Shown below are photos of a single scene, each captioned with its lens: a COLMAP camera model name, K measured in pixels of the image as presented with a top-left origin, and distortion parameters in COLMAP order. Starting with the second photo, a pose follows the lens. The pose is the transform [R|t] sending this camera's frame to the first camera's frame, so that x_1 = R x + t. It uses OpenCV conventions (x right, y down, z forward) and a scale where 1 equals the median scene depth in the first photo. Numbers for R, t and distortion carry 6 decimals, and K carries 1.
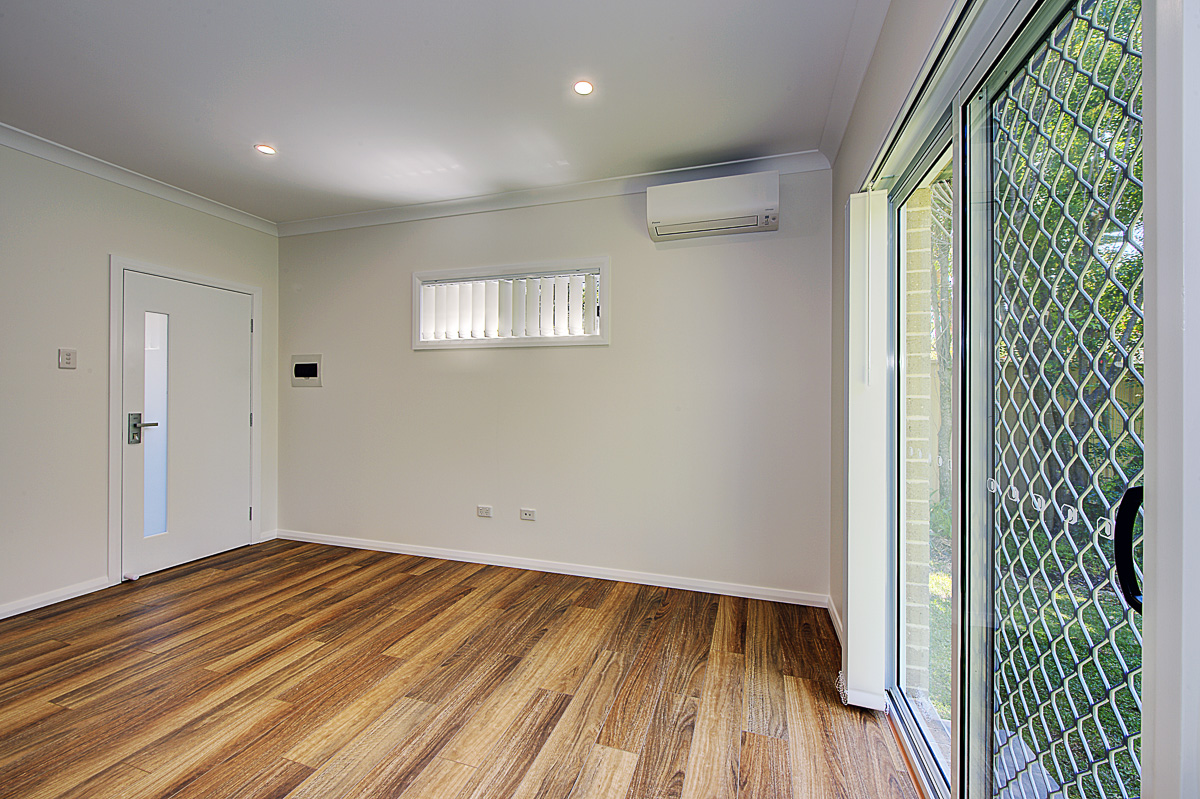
lens RADIAL K [[470.7, 0, 609.4], [0, 470.7, 392.8], [0, 0, 1]] dist [0.003919, -0.002539]
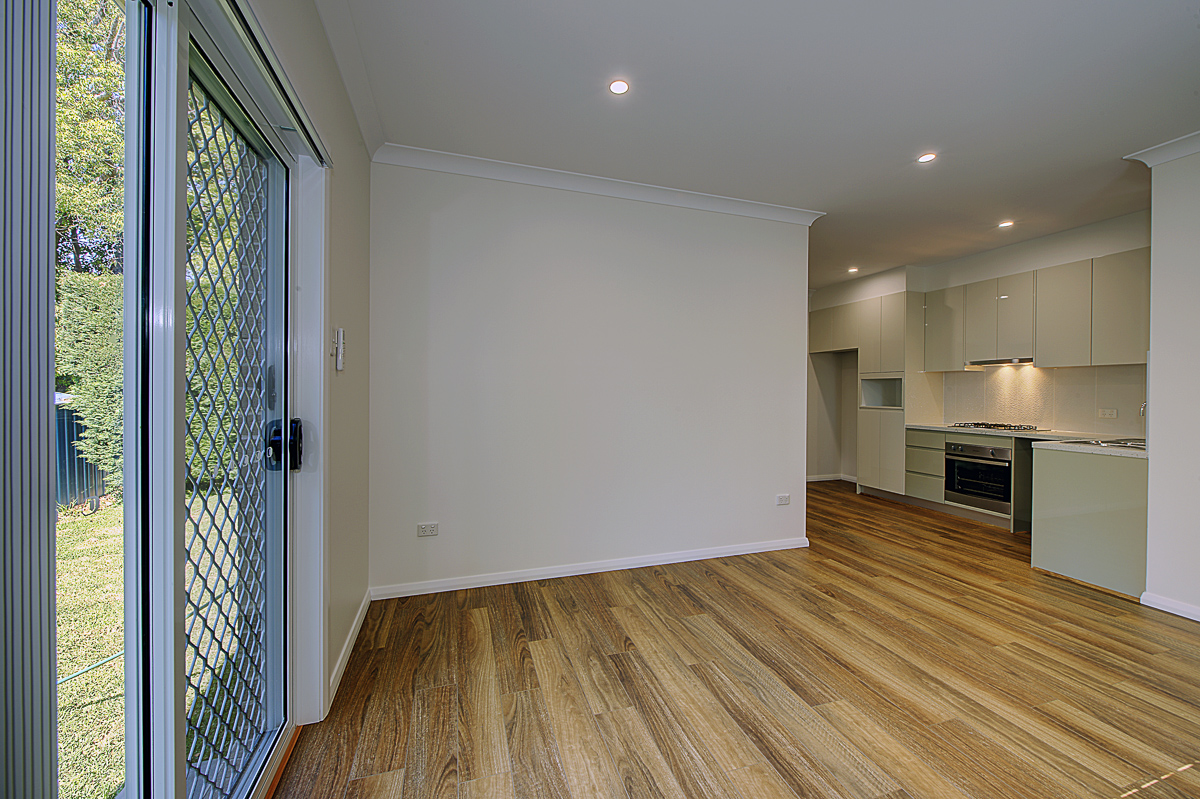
lens RADIAL K [[470.7, 0, 611.8], [0, 470.7, 395.4], [0, 0, 1]] dist [0.003919, -0.002539]
pose [[-0.807747, -0.005883, -0.589499, 0.311885], [-0.010161, 0.999941, 0.003944, 0.005197], [0.589441, 0.009176, -0.807759, 1.037511]]
